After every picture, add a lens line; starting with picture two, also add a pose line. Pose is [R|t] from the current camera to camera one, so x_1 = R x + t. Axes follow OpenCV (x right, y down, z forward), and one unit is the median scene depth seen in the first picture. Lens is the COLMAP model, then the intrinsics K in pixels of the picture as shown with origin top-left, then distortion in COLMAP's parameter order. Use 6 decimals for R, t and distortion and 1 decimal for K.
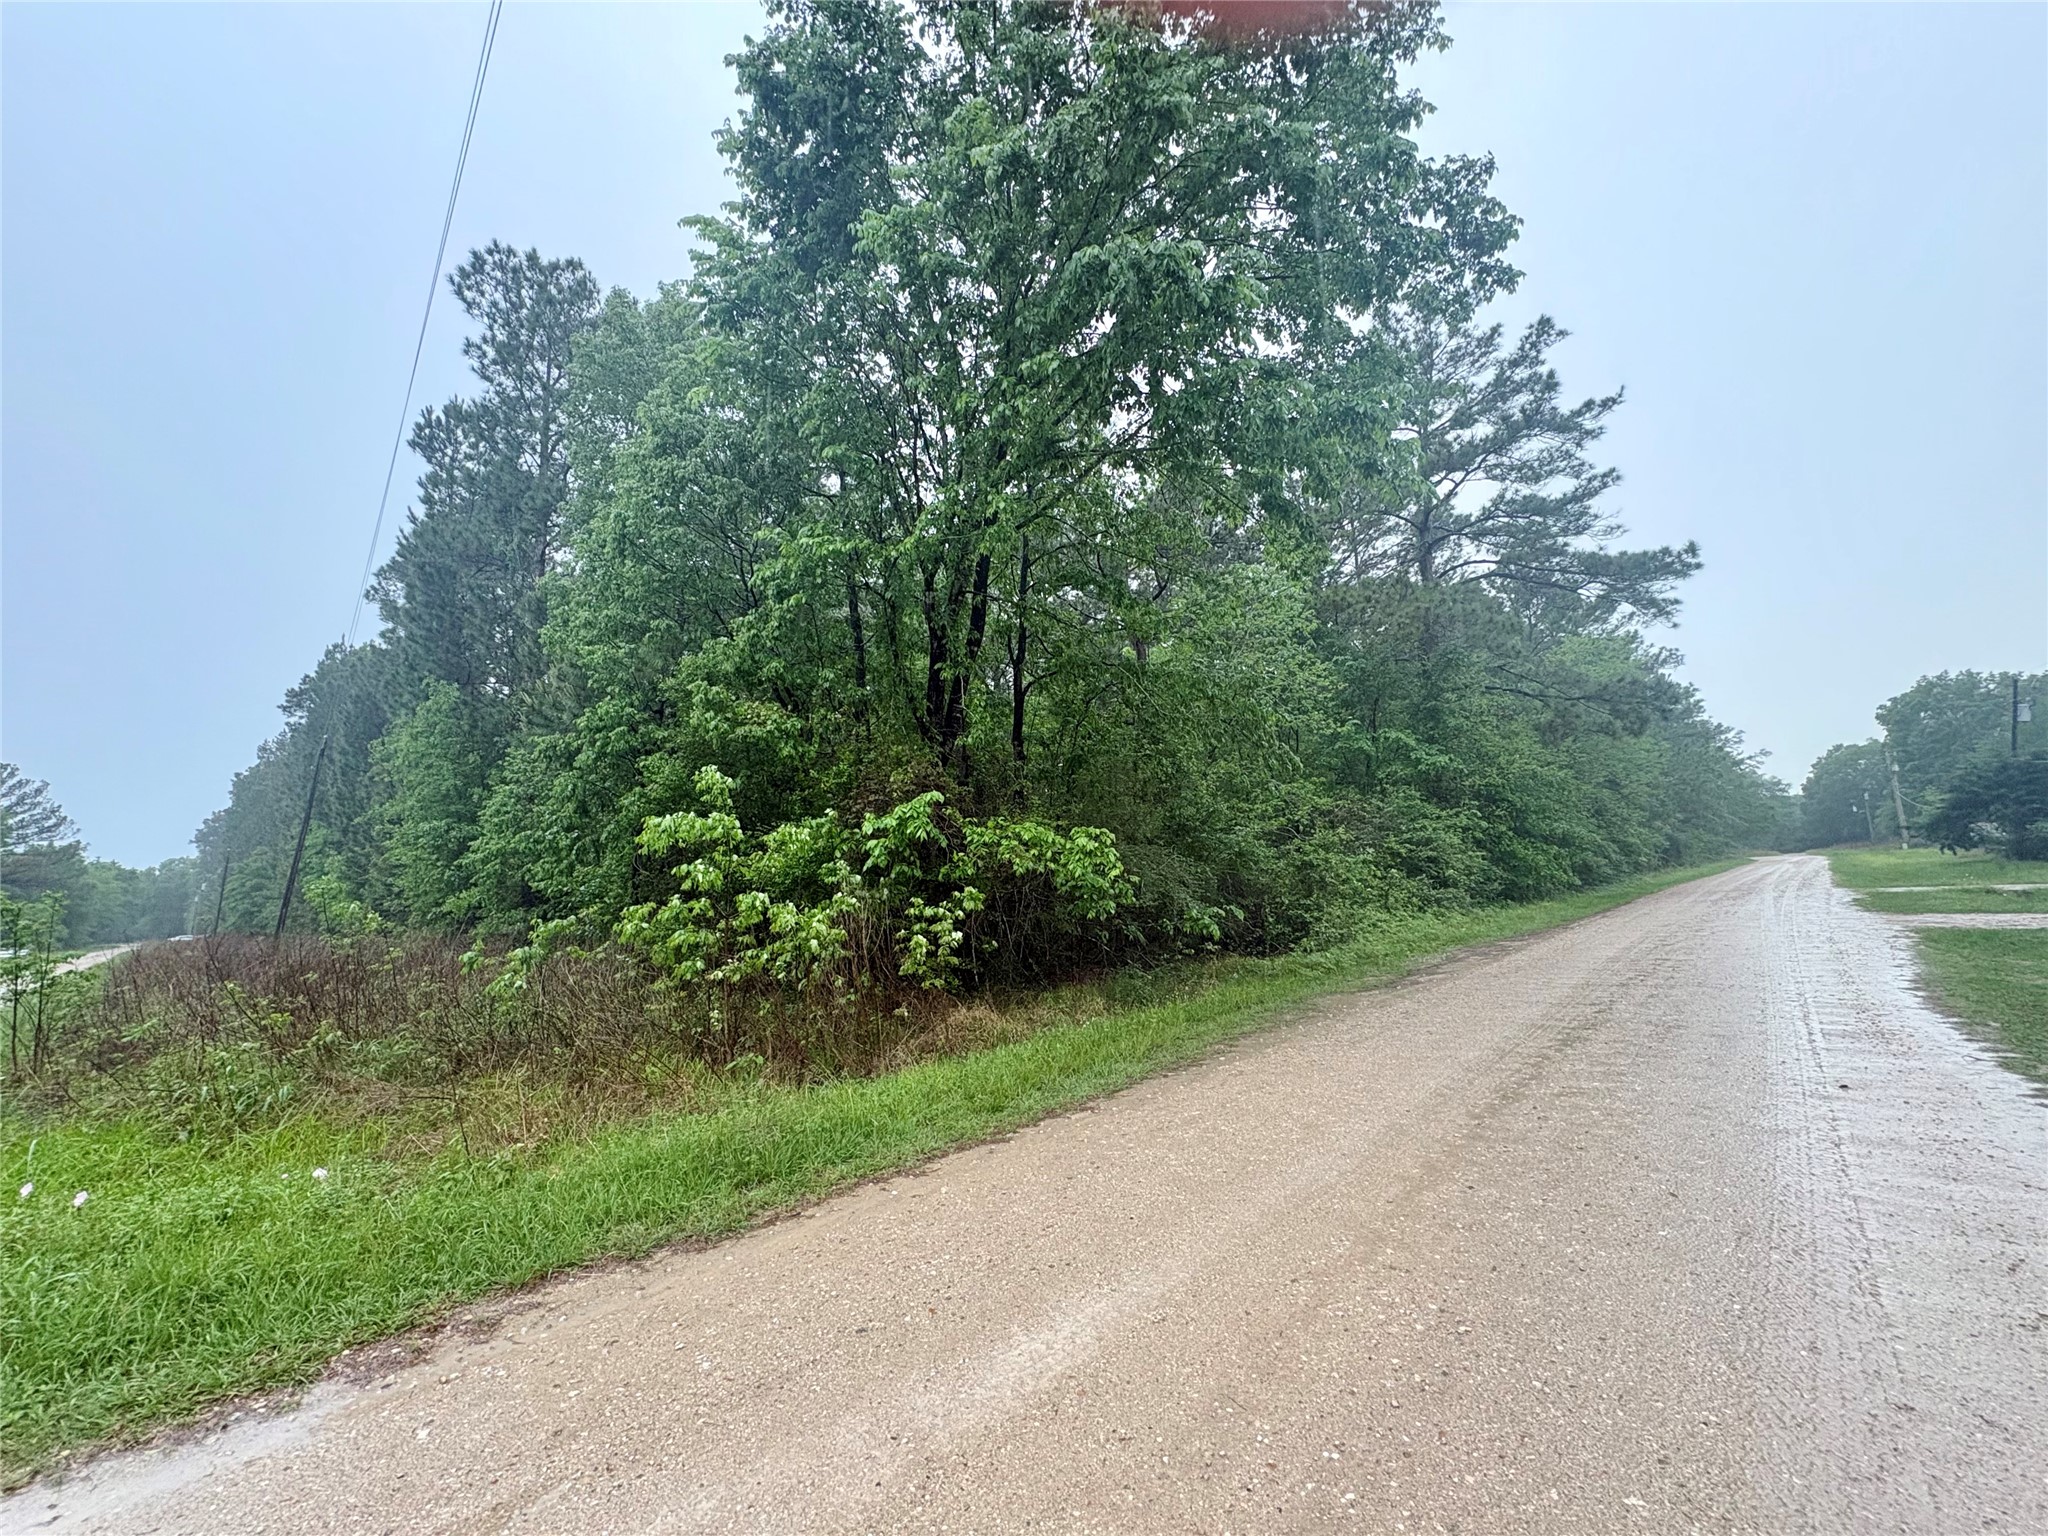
lens RADIAL K [[813.9, 0, 1021.8], [0, 813.9, 760.8], [0, 0, 1]] dist [-0.001139, 0.000075]
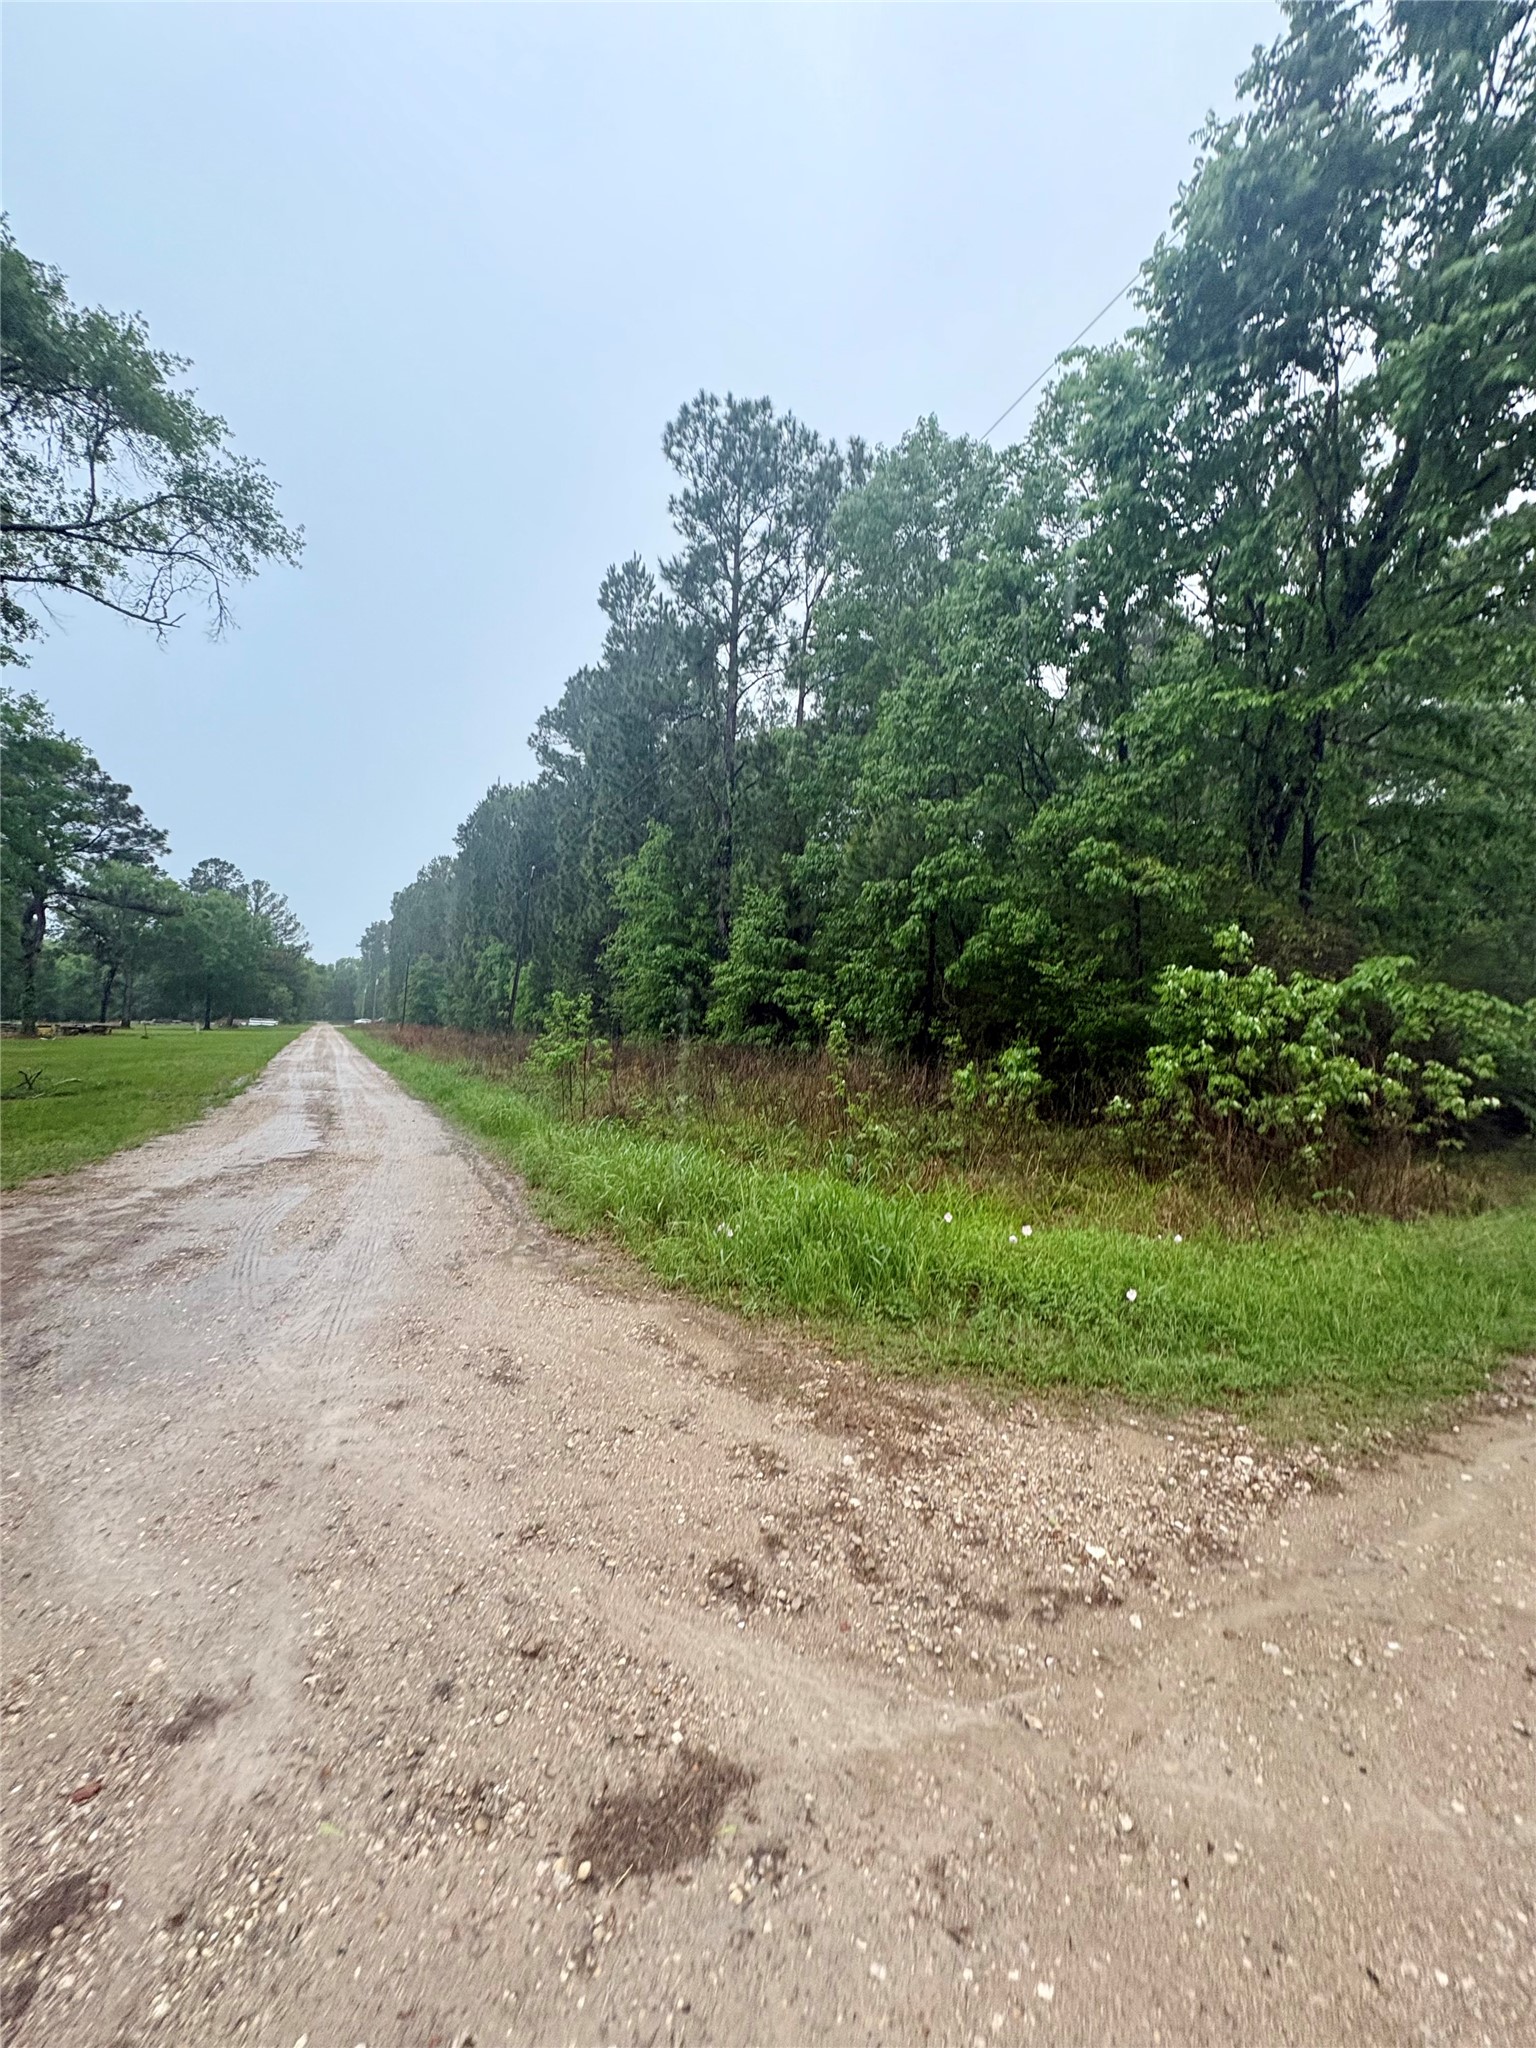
lens RADIAL K [[813.9, 0, 772.7], [0, 813.9, 1019.7], [0, 0, 1]] dist [-0.001139, 0.000075]
pose [[0.951608, 0.075283, -0.297952, -0.169167], [-0.029800, 0.987567, 0.154350, -0.005257], [0.305867, -0.138002, 0.942020, -0.061679]]
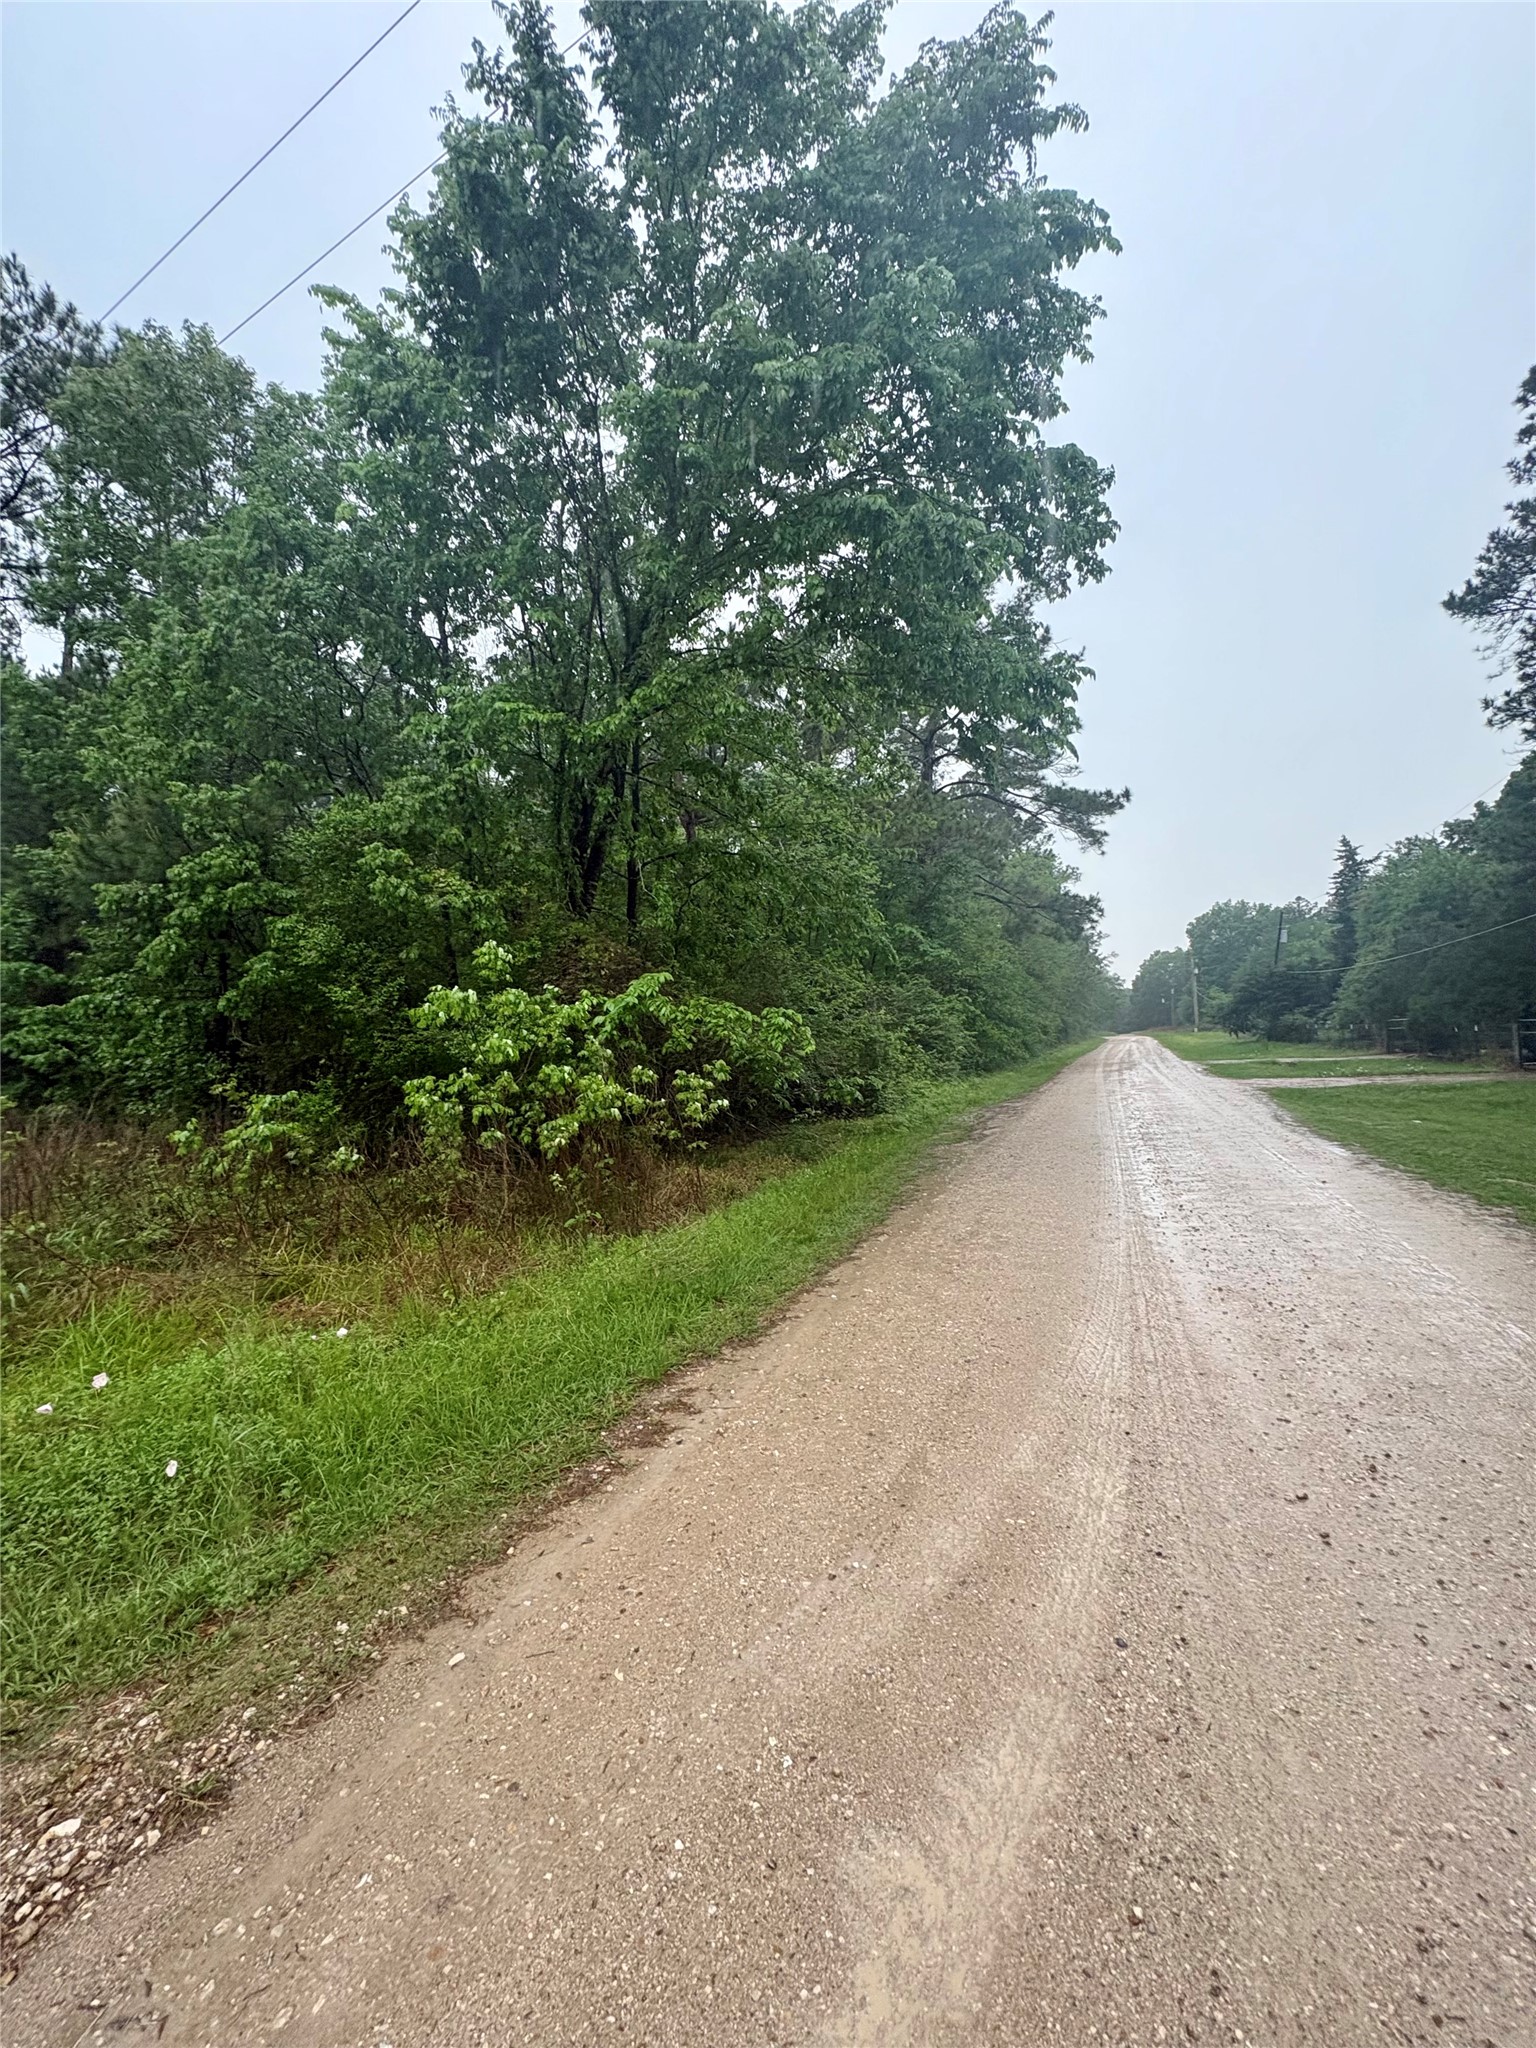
lens RADIAL K [[813.9, 0, 772.7], [0, 813.9, 1019.7], [0, 0, 1]] dist [-0.001139, 0.000075]
pose [[0.936687, 0.016454, 0.349780, -0.108049], [-0.052658, 0.994155, 0.094251, -0.002873], [-0.346185, -0.106702, 0.932079, -0.018068]]
